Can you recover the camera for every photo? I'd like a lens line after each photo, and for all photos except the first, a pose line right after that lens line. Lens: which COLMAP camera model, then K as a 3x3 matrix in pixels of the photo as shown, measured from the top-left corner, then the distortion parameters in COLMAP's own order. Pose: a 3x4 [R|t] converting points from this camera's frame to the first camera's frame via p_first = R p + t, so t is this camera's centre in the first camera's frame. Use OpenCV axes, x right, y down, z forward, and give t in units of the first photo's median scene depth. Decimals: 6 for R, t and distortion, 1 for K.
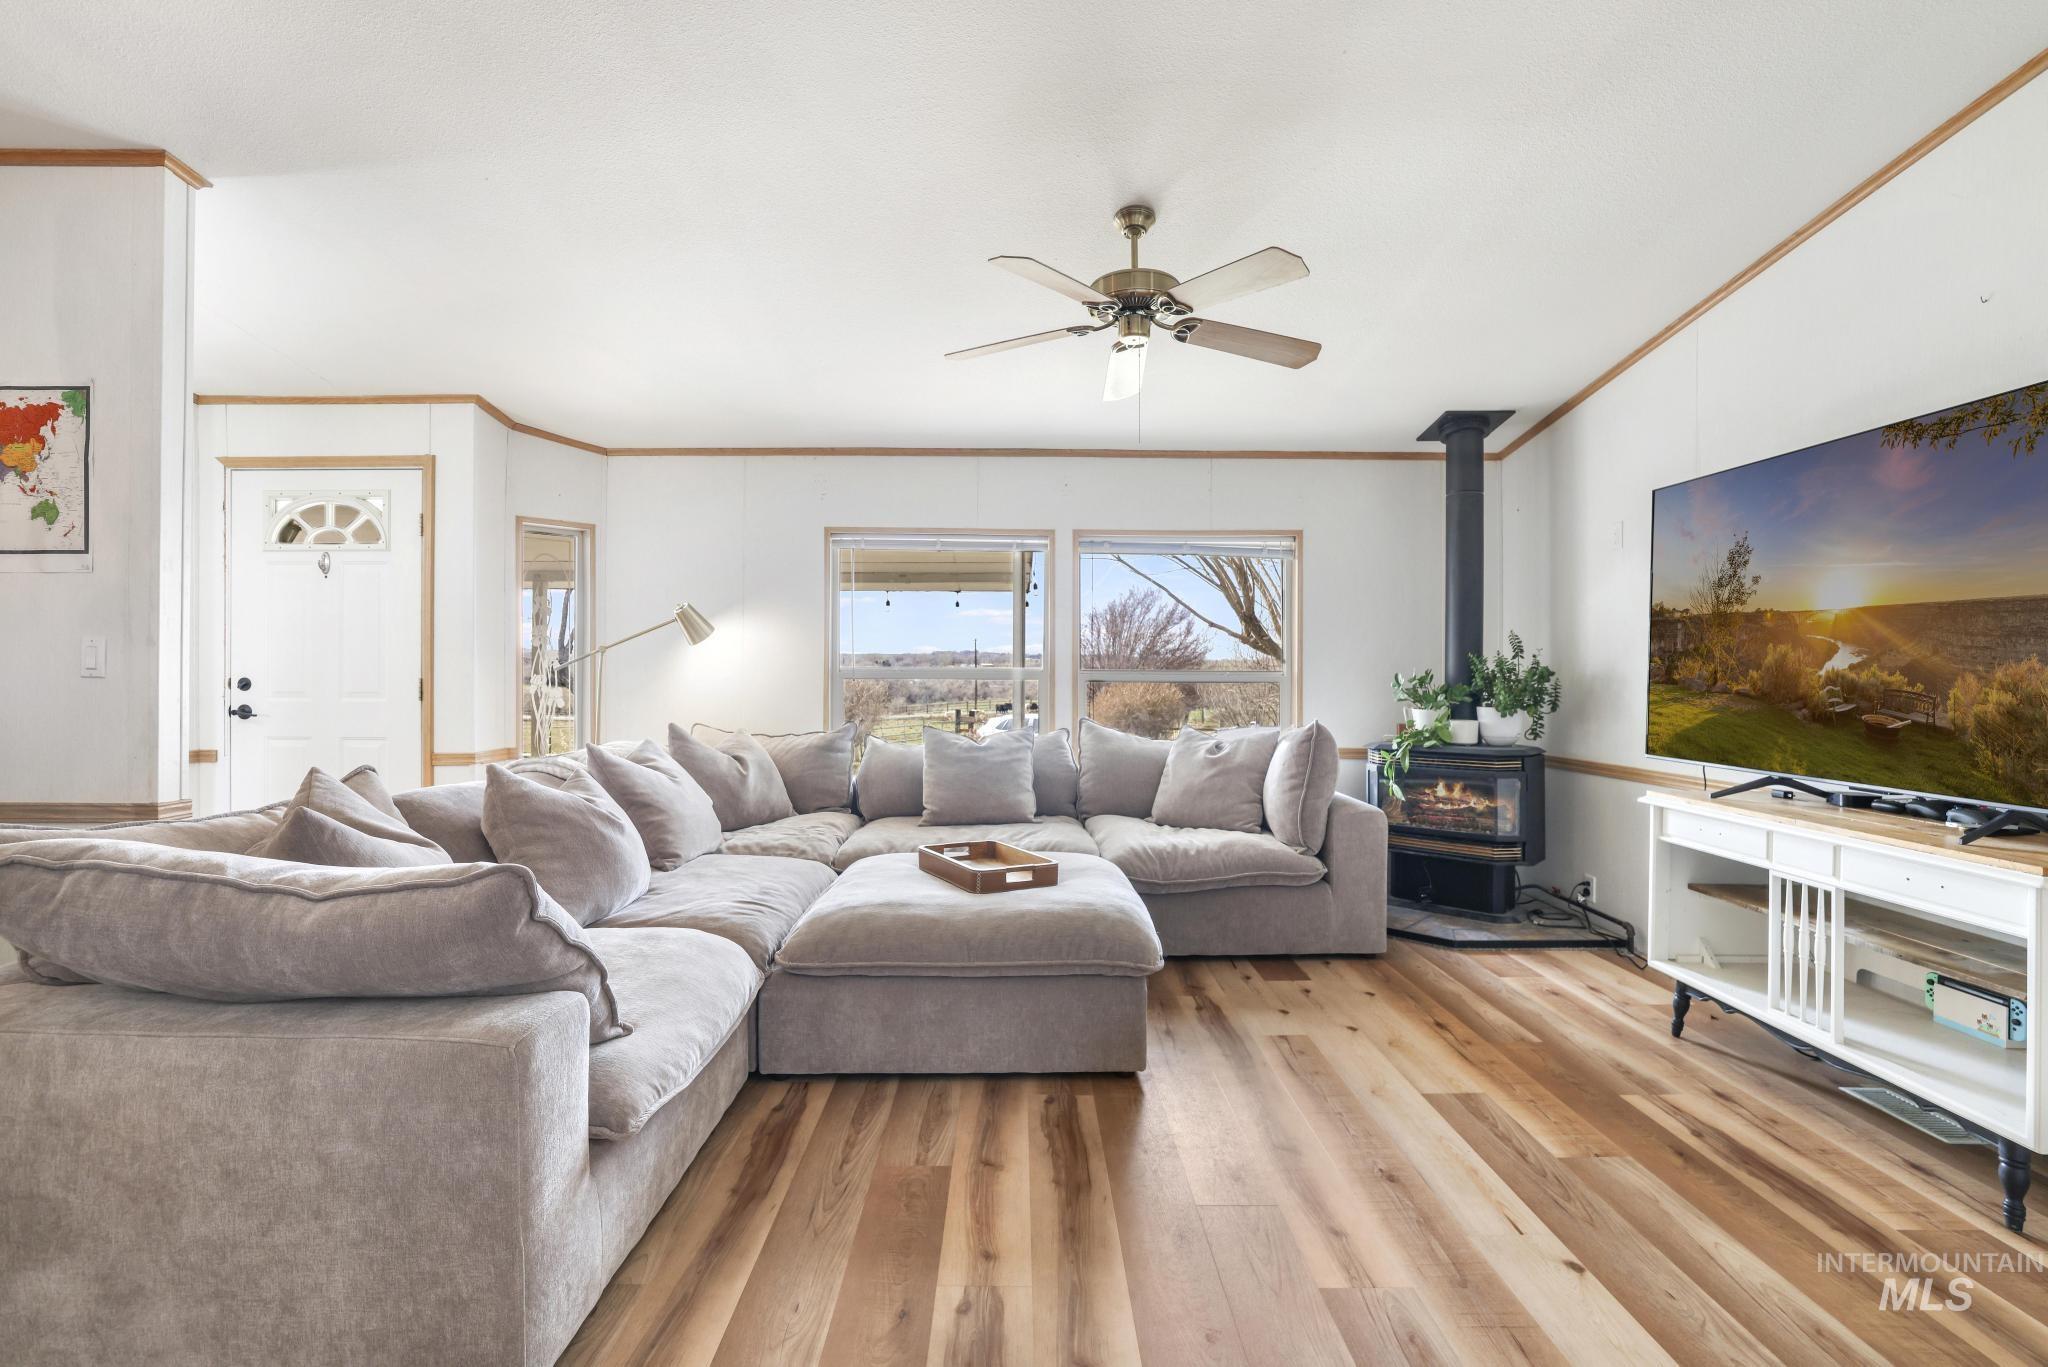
lens RADIAL K [[906.4, 0, 1022.9], [0, 906.4, 666.6], [0, 0, 1]] dist [-0.057952, 0.026298]
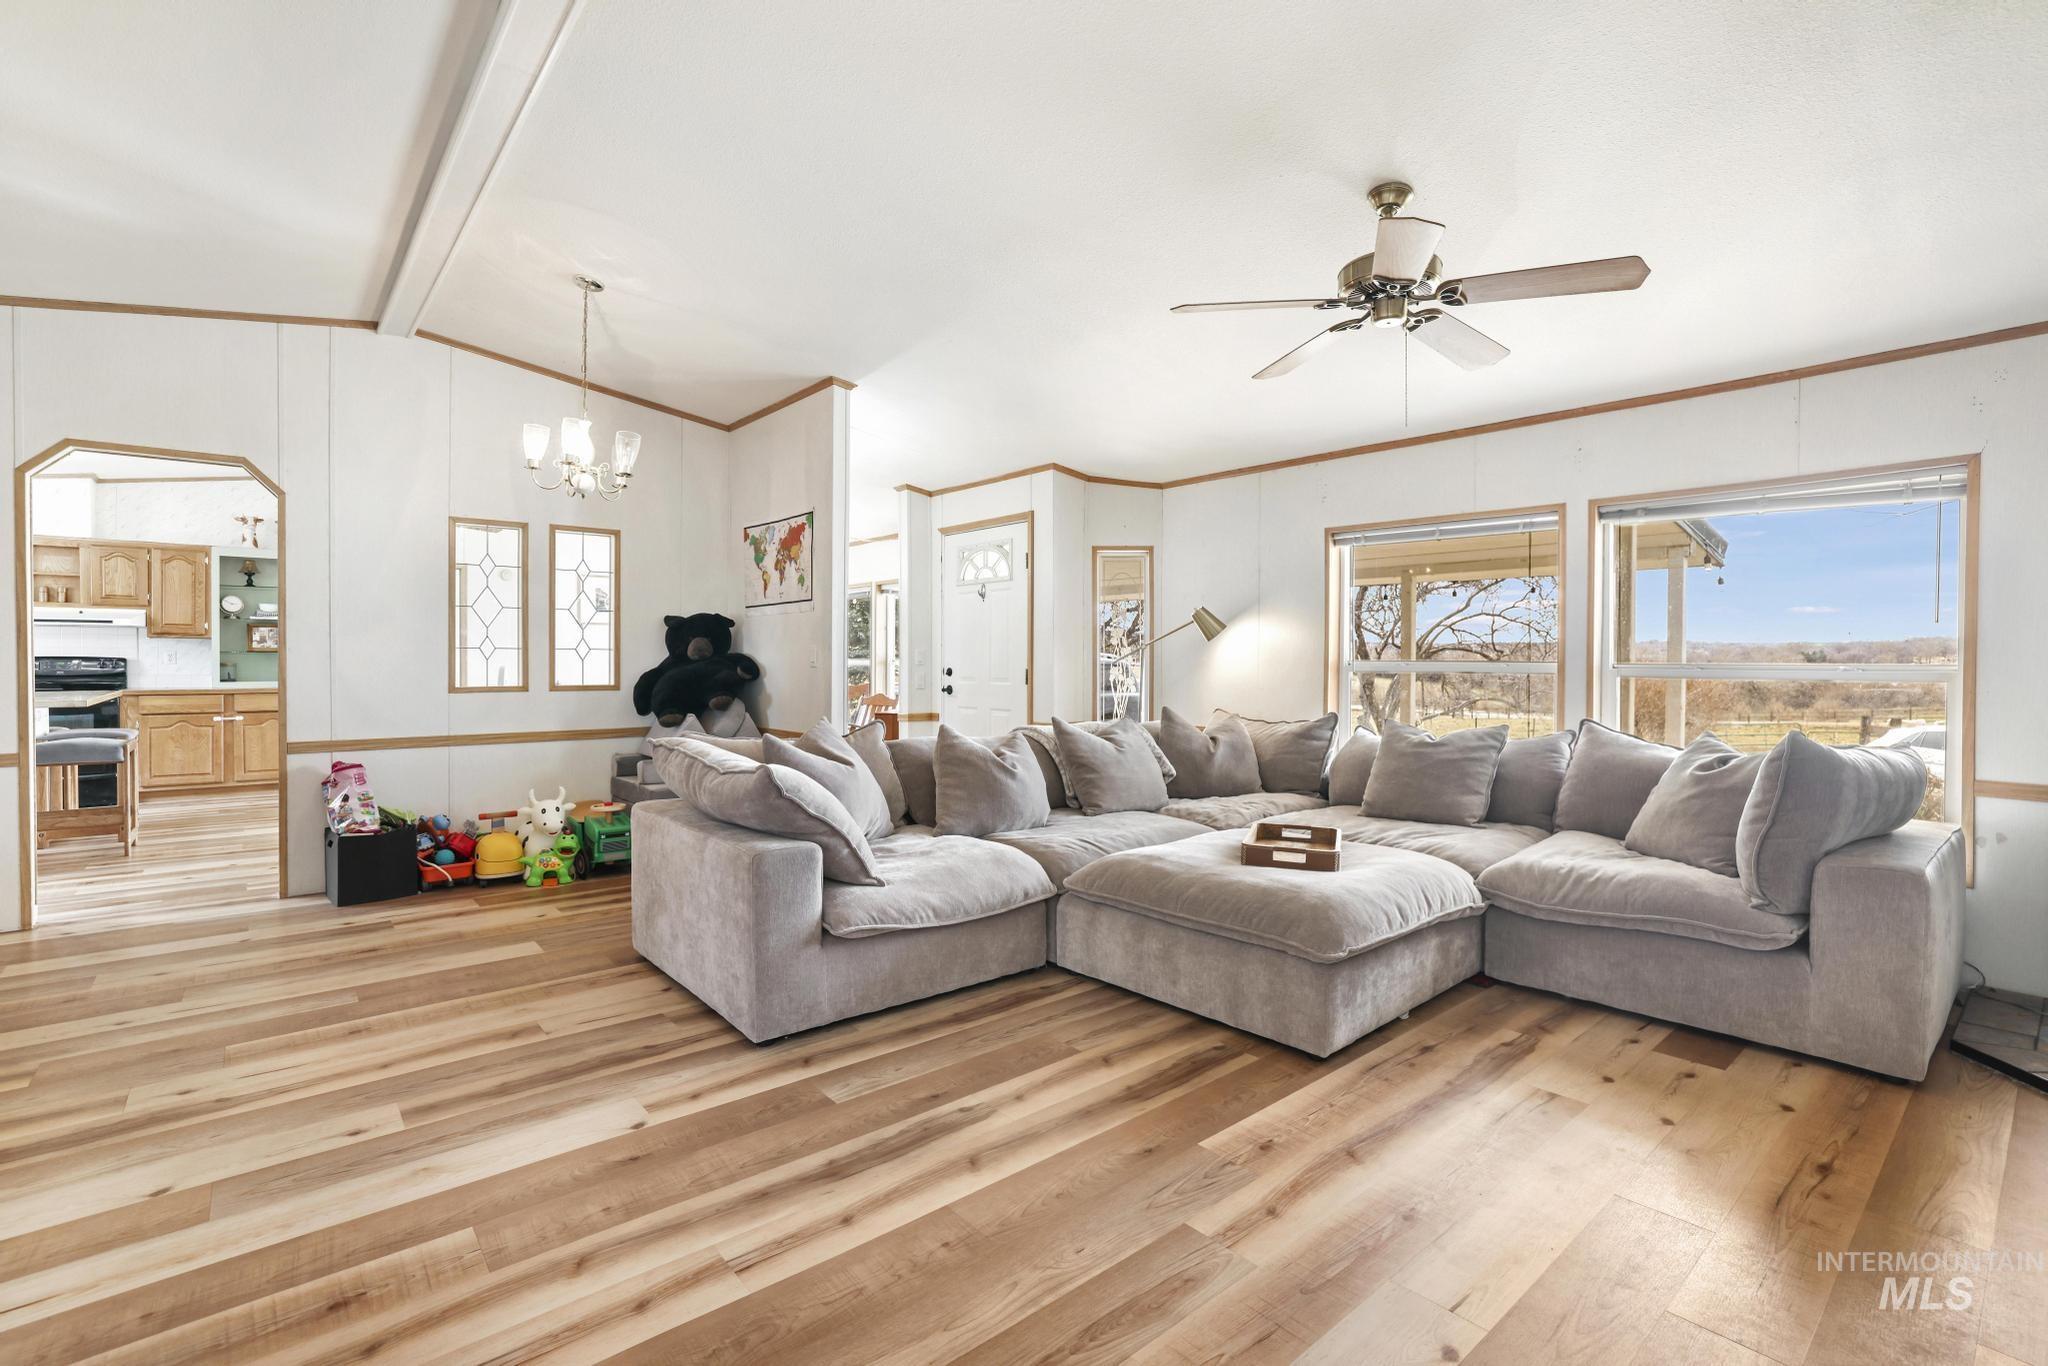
lens RADIAL K [[906.4, 0, 1022.9], [0, 906.4, 666.1], [0, 0, 1]] dist [-0.057952, 0.026298]
pose [[0.653118, 0.003188, -0.757250, 0.548287], [0.002263, 0.999978, 0.006162, -0.000257], [0.757253, -0.005738, 0.653096, 0.065538]]
